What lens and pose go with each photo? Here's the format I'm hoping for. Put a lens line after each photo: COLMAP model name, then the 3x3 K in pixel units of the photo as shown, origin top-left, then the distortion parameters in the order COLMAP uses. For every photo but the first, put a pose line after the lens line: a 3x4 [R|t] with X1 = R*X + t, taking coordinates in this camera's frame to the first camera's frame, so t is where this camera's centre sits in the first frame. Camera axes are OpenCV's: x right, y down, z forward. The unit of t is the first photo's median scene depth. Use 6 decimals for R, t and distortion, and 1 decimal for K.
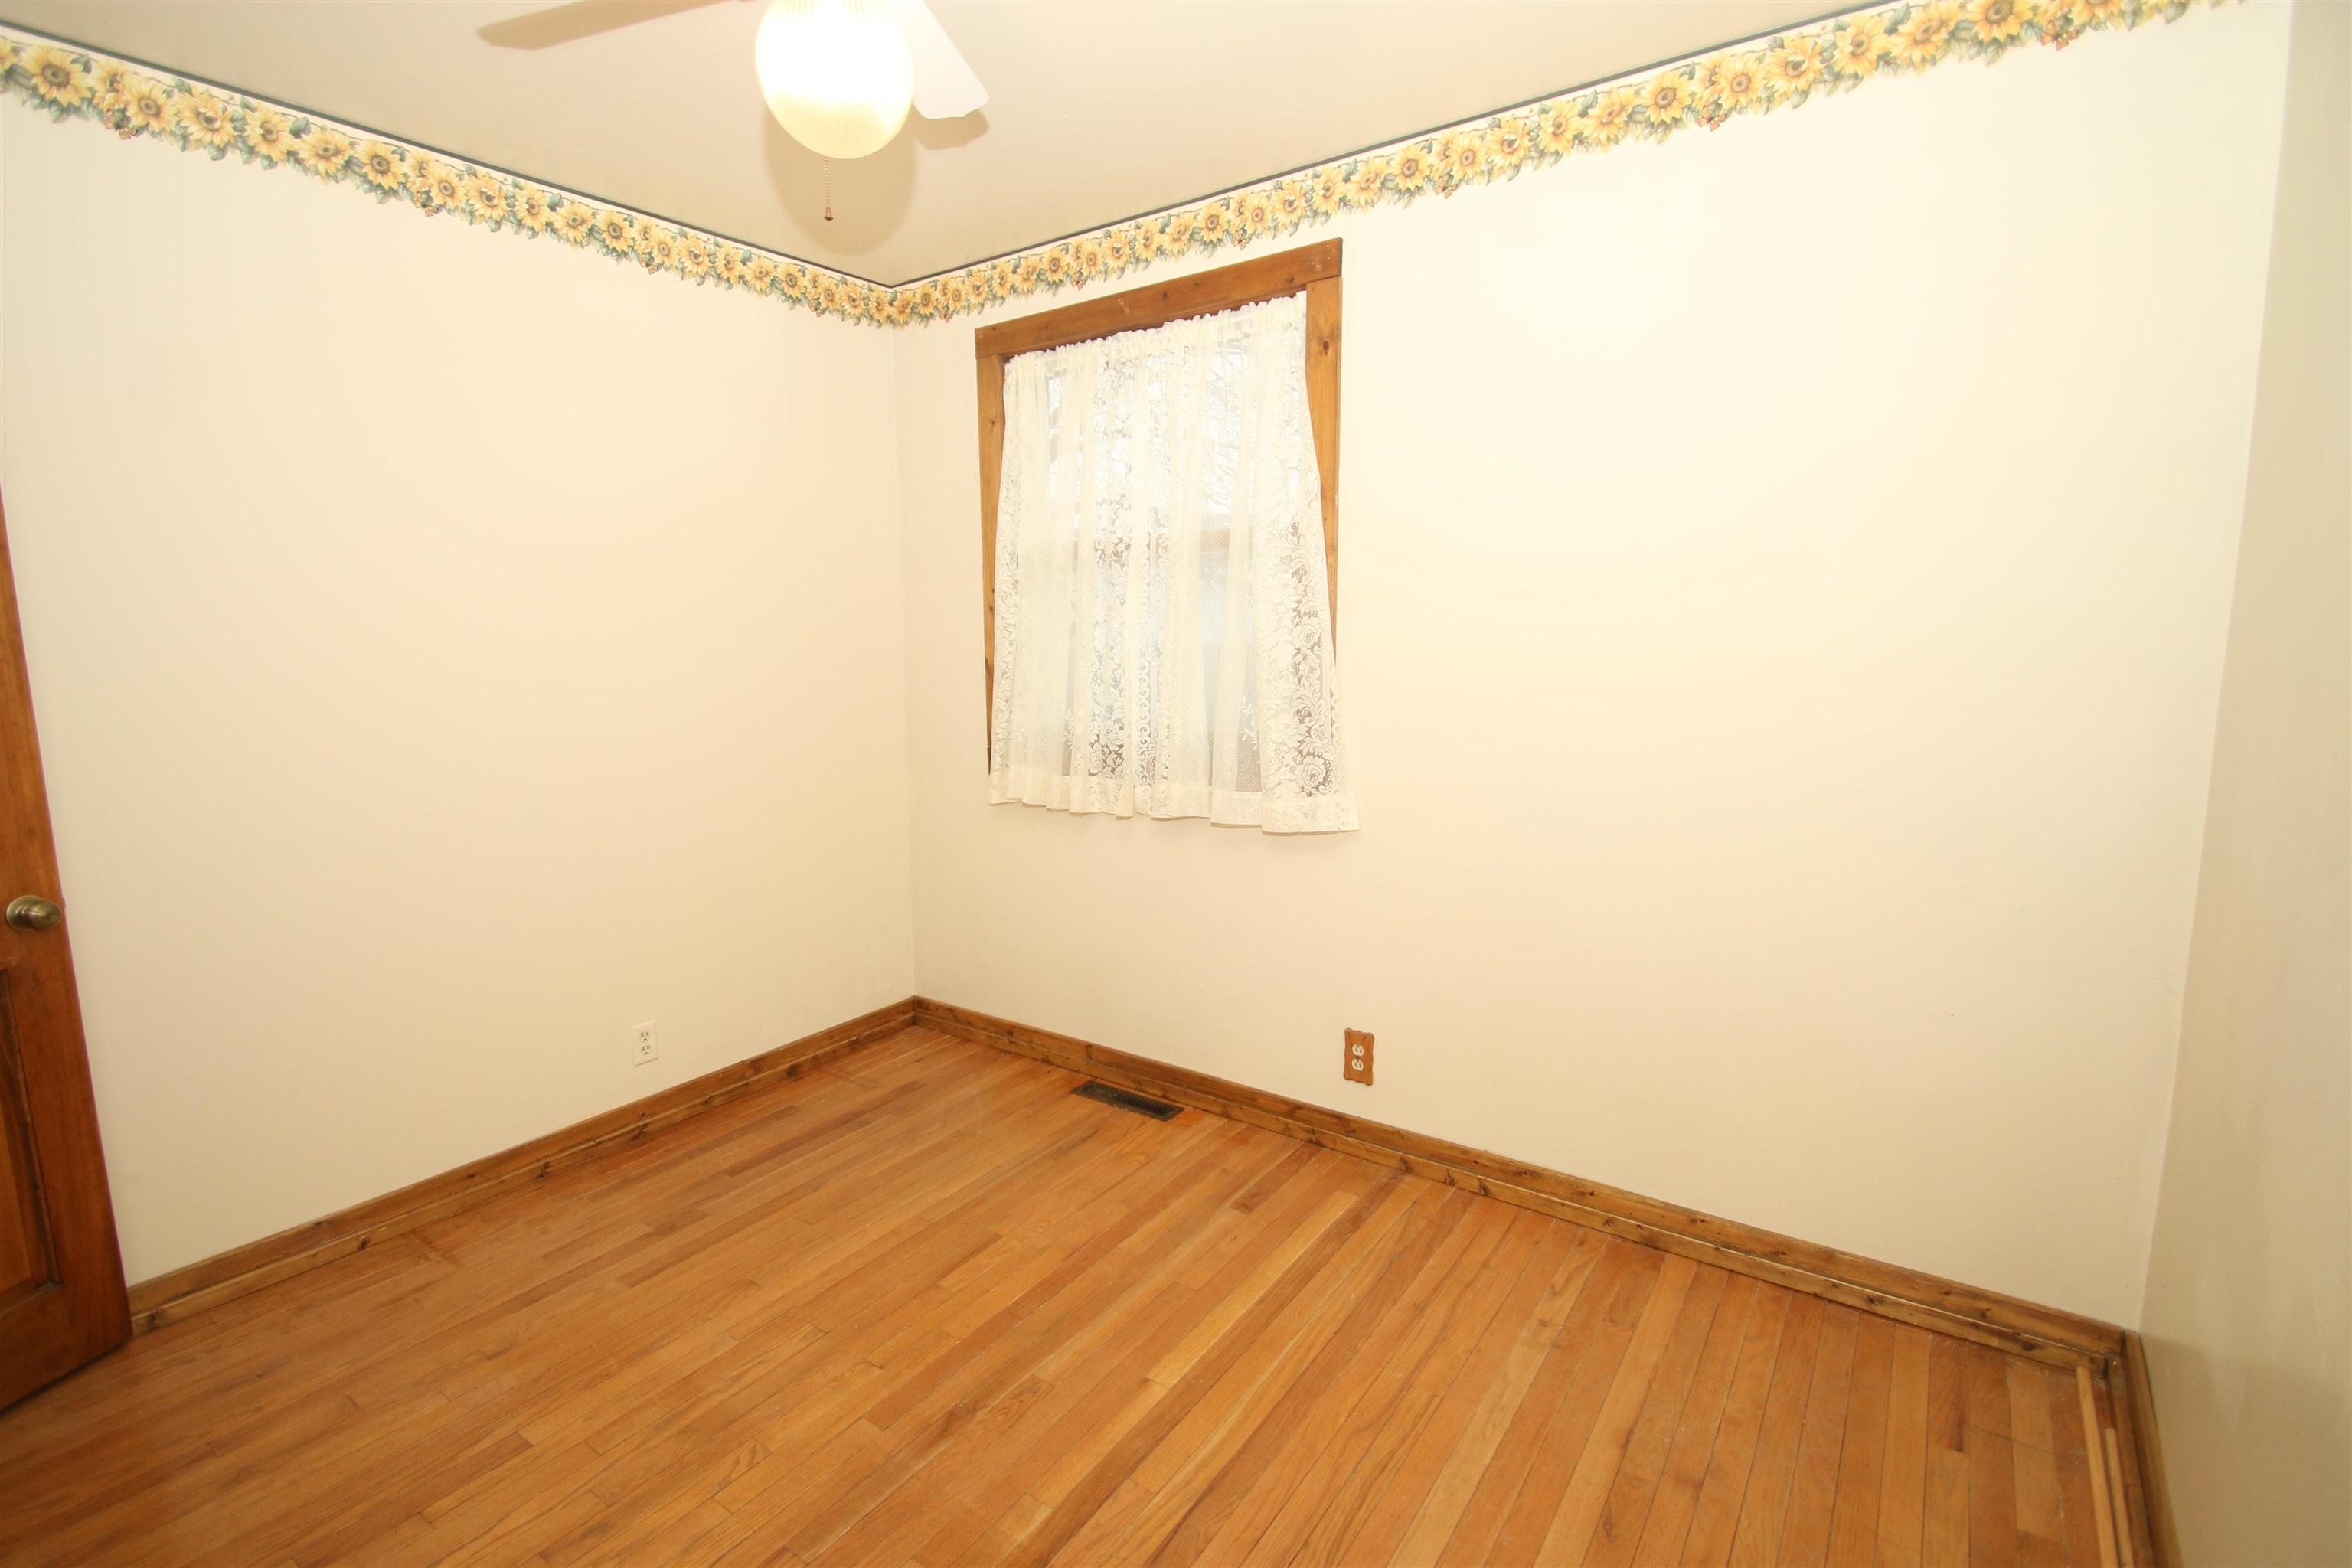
lens RADIAL K [[1084.5, 0, 1130.8], [0, 1084.5, 788.5], [0, 0, 1]] dist [0.015137, -0.017991]
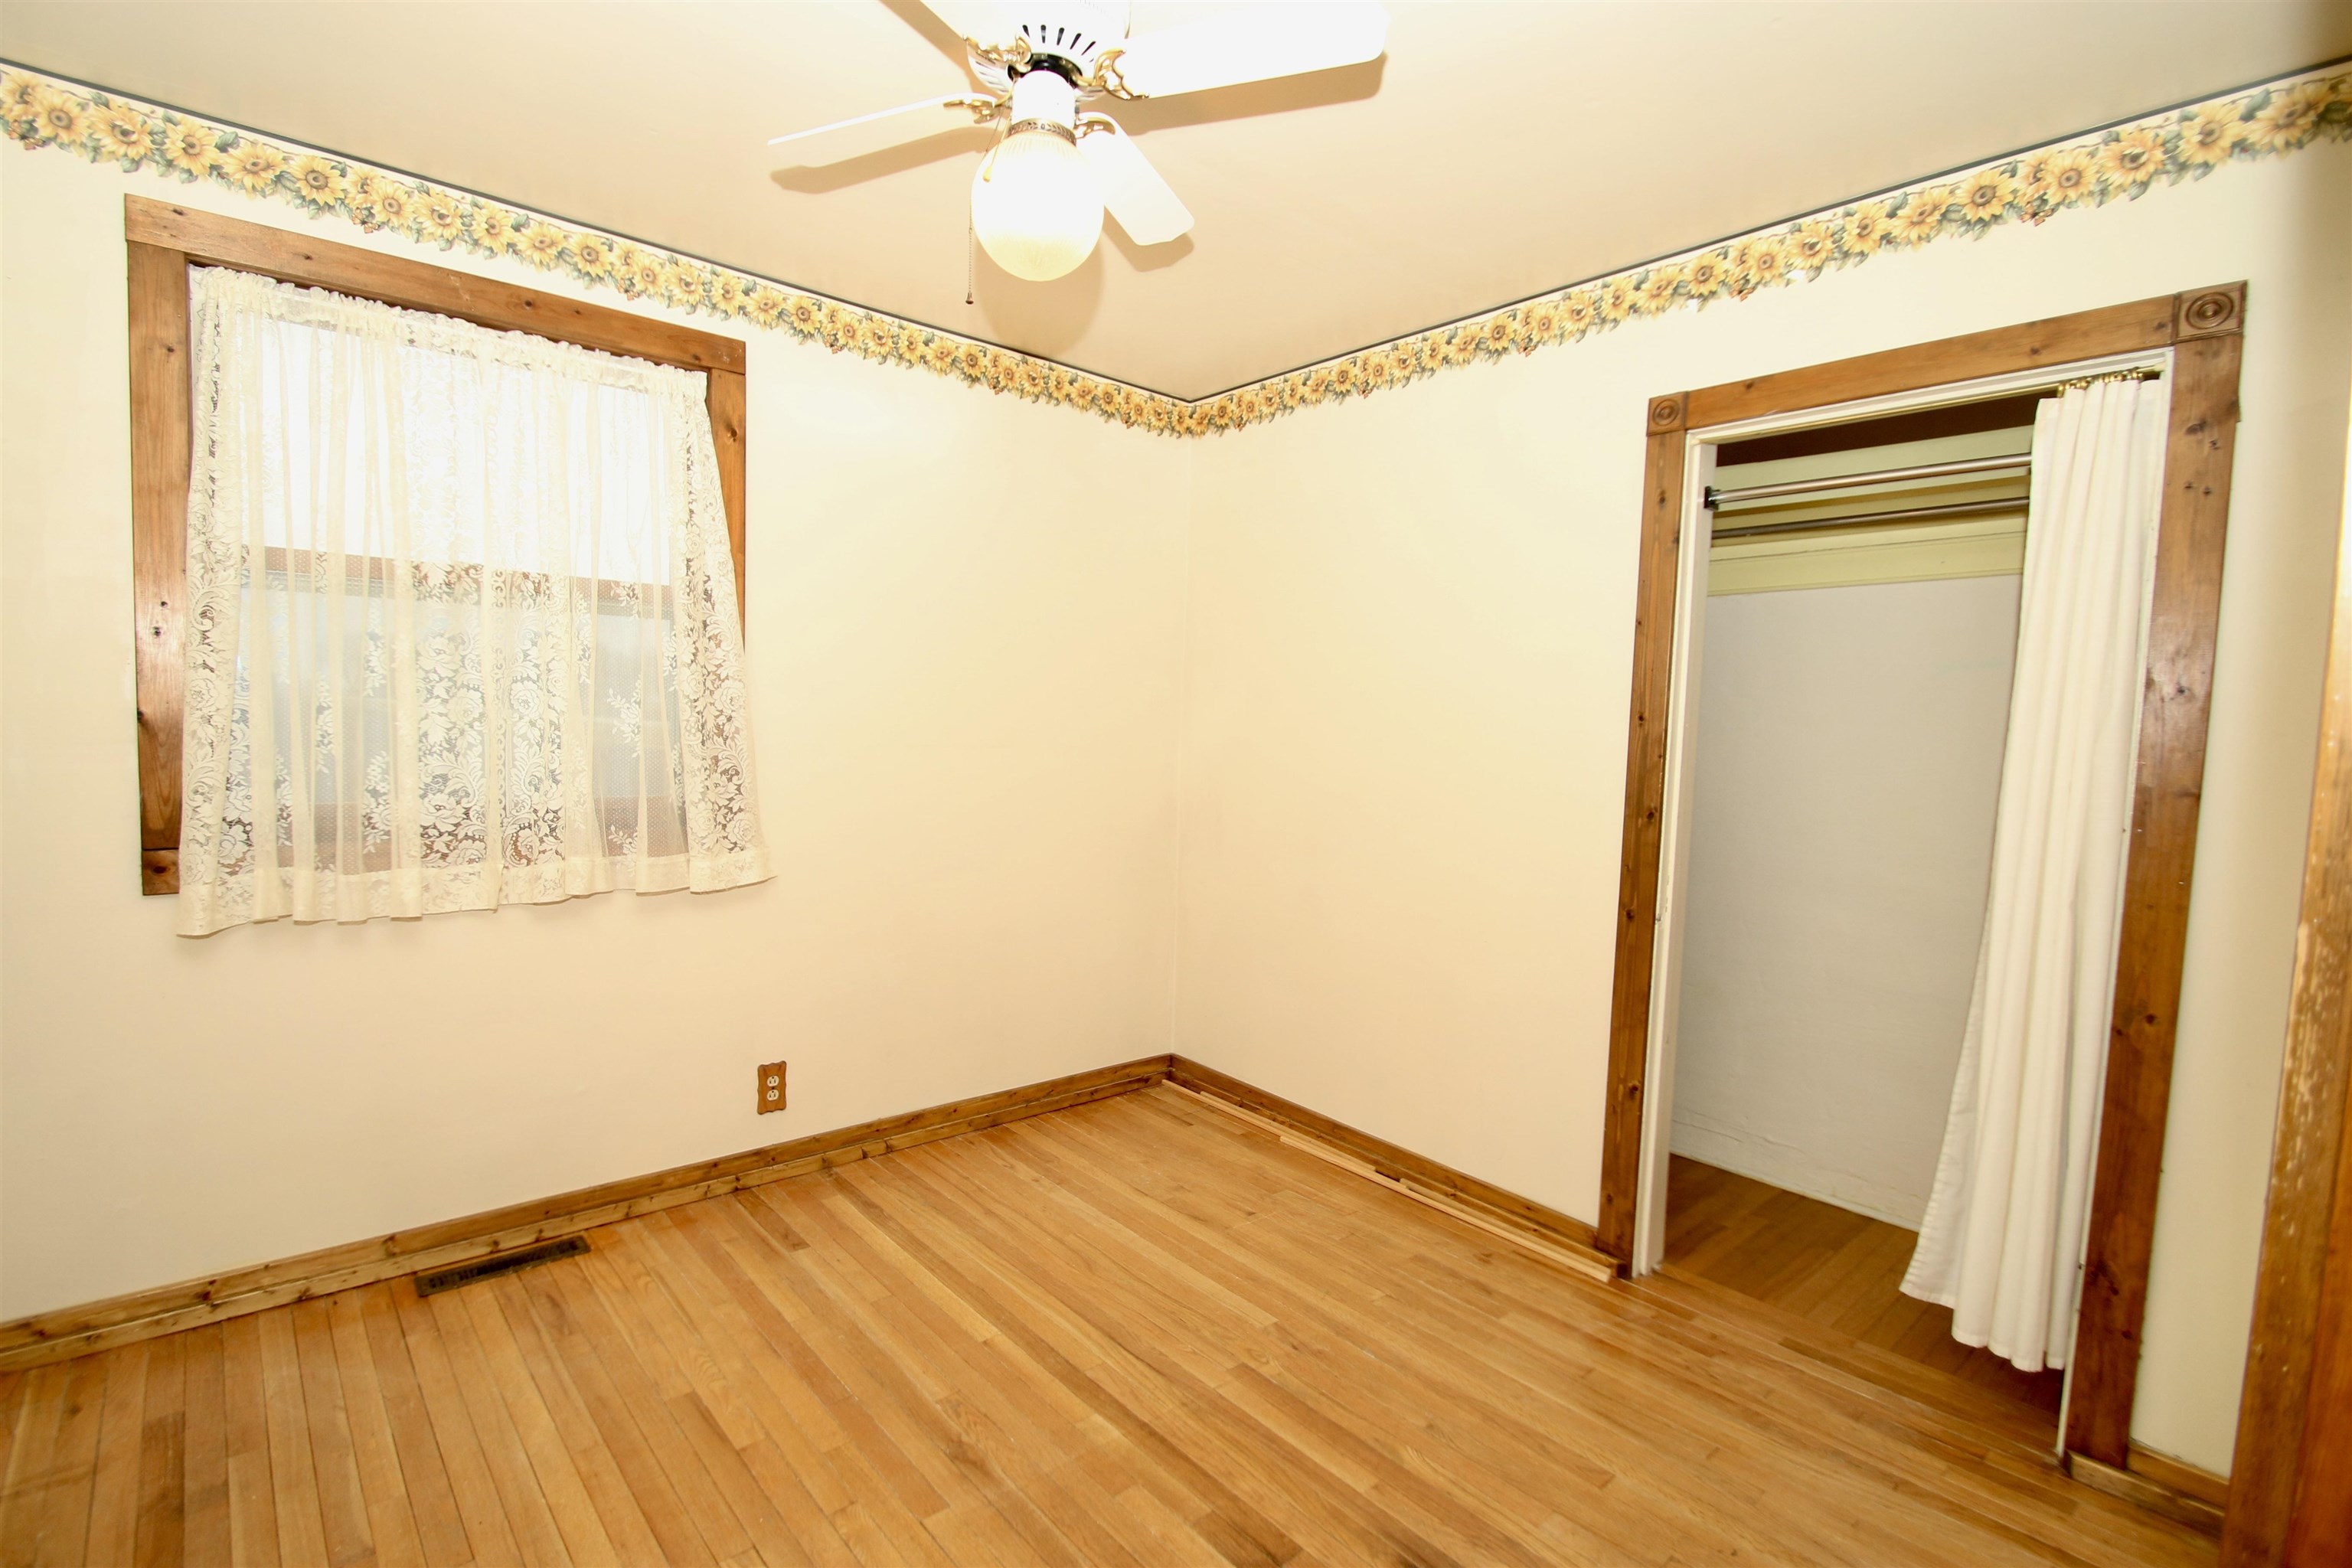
lens RADIAL K [[1084.5, 0, 1130.8], [0, 1084.5, 788.5], [0, 0, 1]] dist [0.015137, -0.017991]
pose [[0.226636, -0.042869, 0.973036, -0.796560], [0.105974, 0.994185, 0.019118, -0.033897], [-0.968197, 0.098784, 0.229861, 0.401887]]
